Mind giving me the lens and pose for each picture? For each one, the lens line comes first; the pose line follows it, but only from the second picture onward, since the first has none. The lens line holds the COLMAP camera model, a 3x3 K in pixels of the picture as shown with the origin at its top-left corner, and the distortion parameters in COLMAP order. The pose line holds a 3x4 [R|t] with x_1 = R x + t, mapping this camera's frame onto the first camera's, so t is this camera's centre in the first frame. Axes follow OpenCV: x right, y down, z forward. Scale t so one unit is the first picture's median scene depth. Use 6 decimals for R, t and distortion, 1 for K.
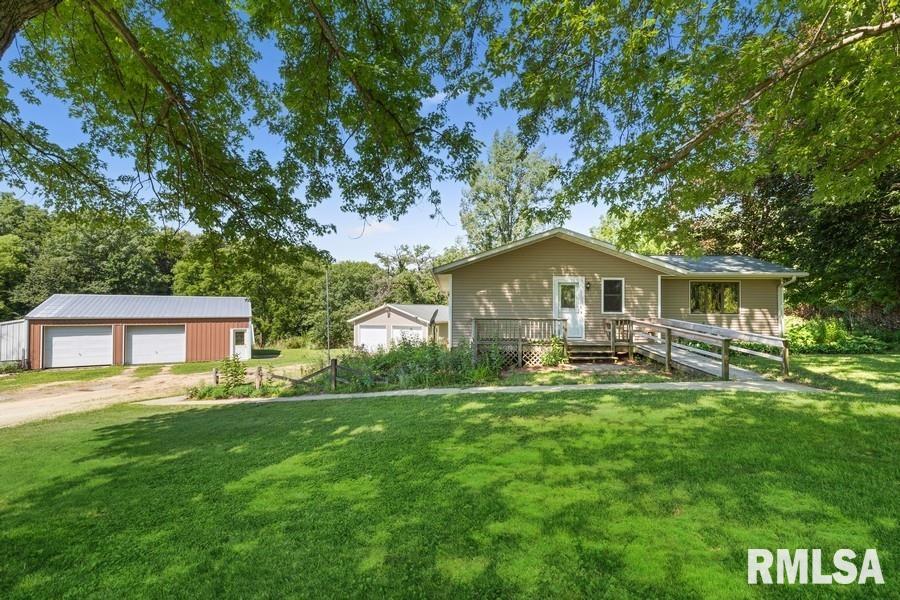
lens RADIAL K [[403.5, 0, 450.8], [0, 403.5, 305.9], [0, 0, 1]] dist [0.000937, 0.000950]
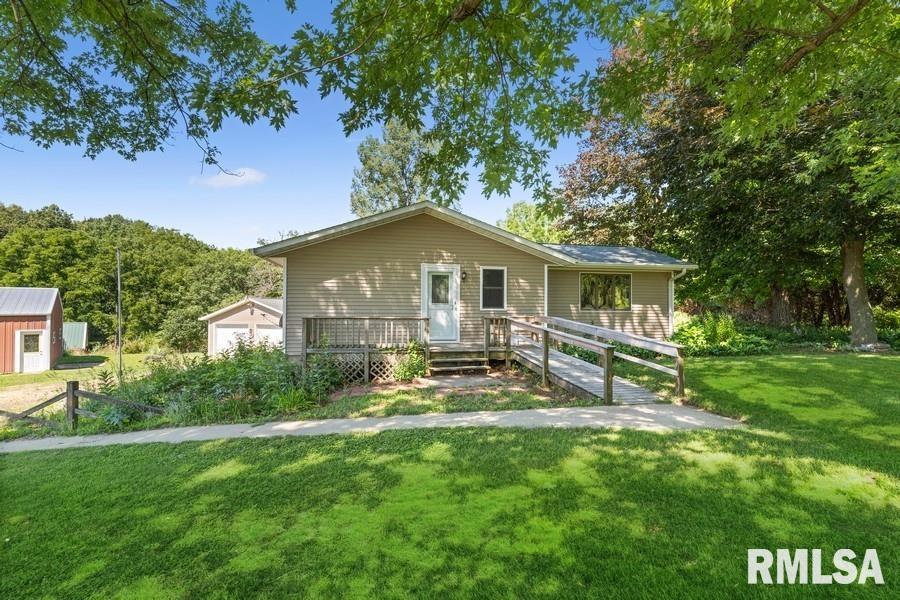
lens RADIAL K [[415.3, 0, 449.2], [0, 415.3, 300.4], [0, 0, 1]] dist [0.000773, -0.000094]
pose [[0.979789, 0.003251, 0.200009, 0.142645], [-0.003081, 0.999995, -0.001163, 0.000187], [-0.200012, 0.000524, 0.979793, 0.189127]]
